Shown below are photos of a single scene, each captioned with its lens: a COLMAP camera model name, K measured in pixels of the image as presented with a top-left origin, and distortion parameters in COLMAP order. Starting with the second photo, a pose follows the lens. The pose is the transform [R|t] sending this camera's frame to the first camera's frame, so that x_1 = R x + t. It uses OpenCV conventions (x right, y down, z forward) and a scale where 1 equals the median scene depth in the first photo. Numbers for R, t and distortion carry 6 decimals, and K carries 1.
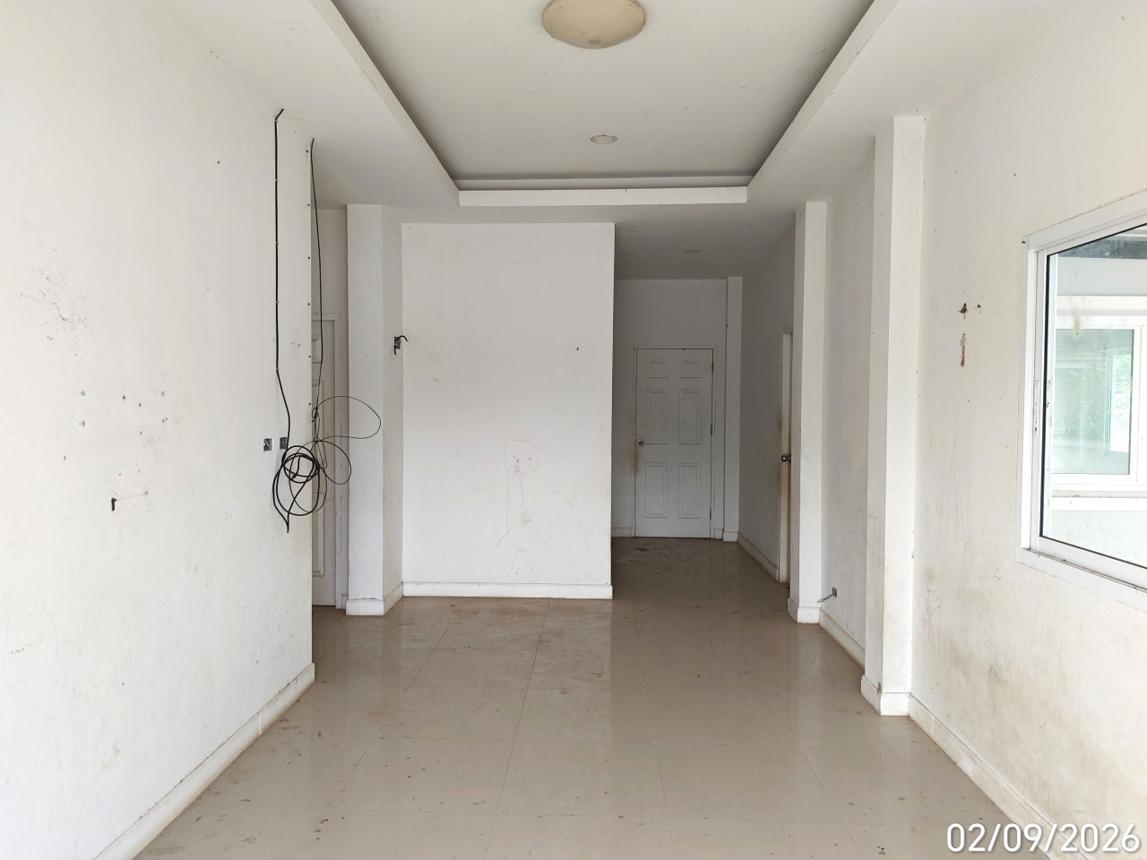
lens RADIAL K [[804.1, 0, 572.8], [0, 804.1, 428.2], [0, 0, 1]] dist [0.008745, 0.001209]
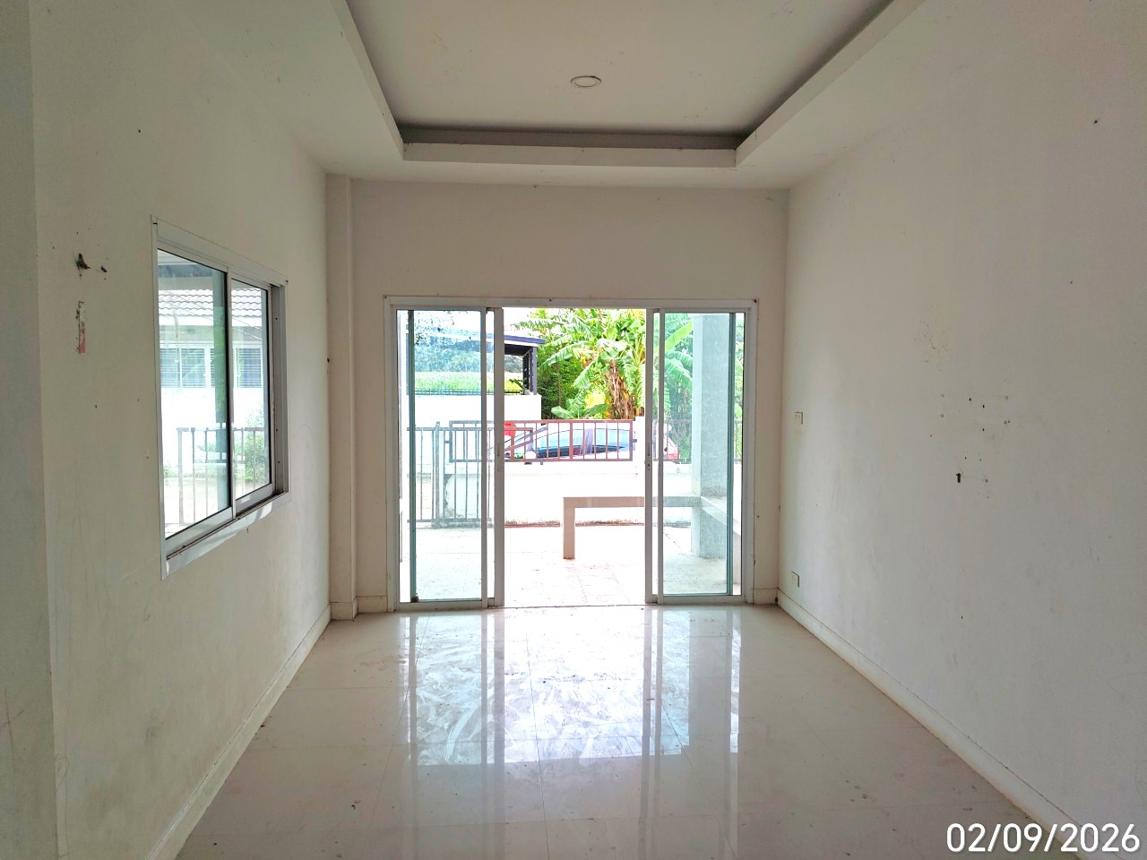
lens RADIAL K [[804.1, 0, 574.5], [0, 804.1, 430.2], [0, 0, 1]] dist [0.008745, 0.001209]
pose [[-0.994487, -0.001391, -0.104853, 0.196741], [-0.012193, 0.994663, 0.102450, -0.106983], [0.104151, 0.103163, -0.989197, 2.083707]]
